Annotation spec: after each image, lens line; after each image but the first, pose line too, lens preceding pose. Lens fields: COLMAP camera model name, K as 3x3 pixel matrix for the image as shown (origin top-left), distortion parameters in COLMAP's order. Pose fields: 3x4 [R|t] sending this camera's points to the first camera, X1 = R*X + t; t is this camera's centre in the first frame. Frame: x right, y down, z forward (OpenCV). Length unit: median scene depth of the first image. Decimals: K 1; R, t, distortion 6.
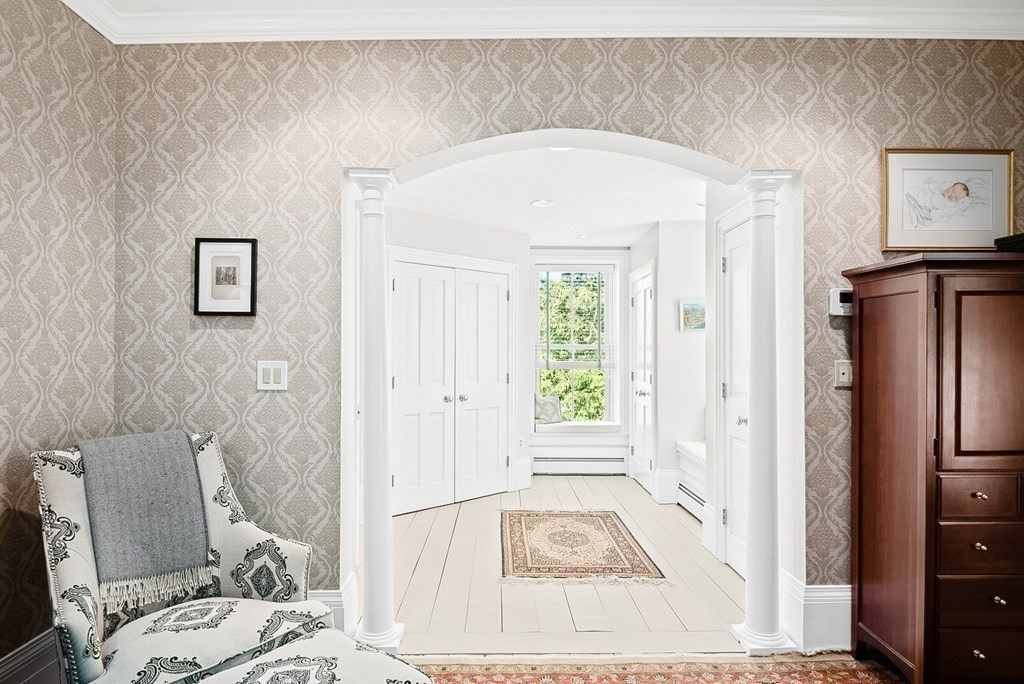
lens RADIAL K [[570.3, 0, 505.0], [0, 570.3, 351.6], [0, 0, 1]] dist [0.003116, -0.008921]
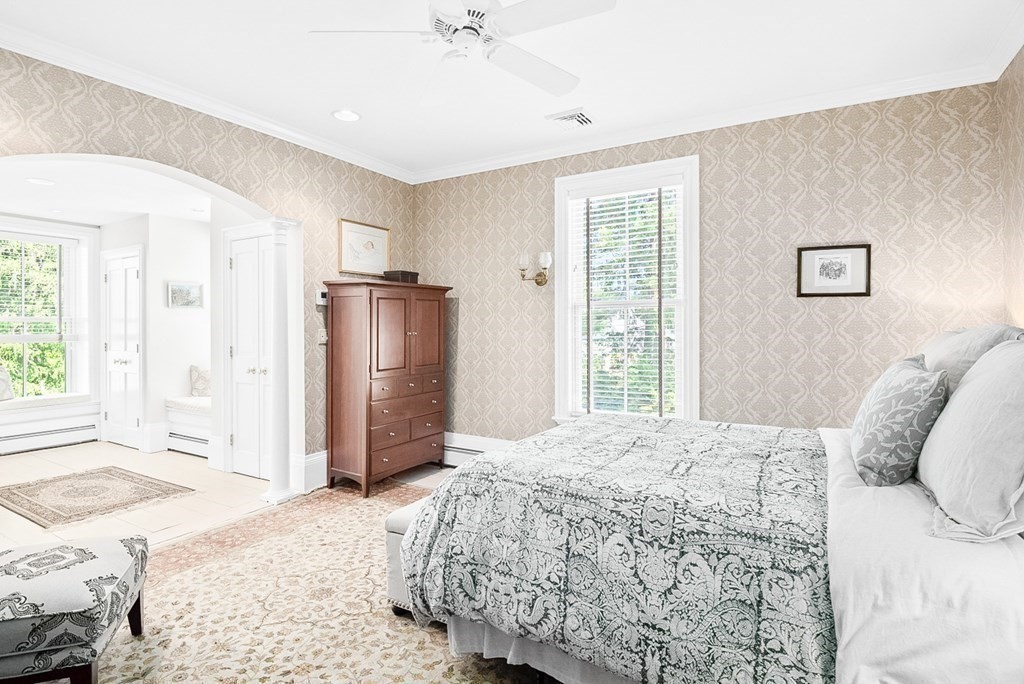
lens RADIAL K [[522.6, 0, 508.4], [0, 522.6, 336.3], [0, 0, 1]] dist [-0.002595, -0.000885]
pose [[0.515480, -0.019101, 0.856689, -0.541371], [-0.001014, 0.999737, 0.022901, -0.001473], [-0.856901, -0.012674, 0.515325, -0.383114]]
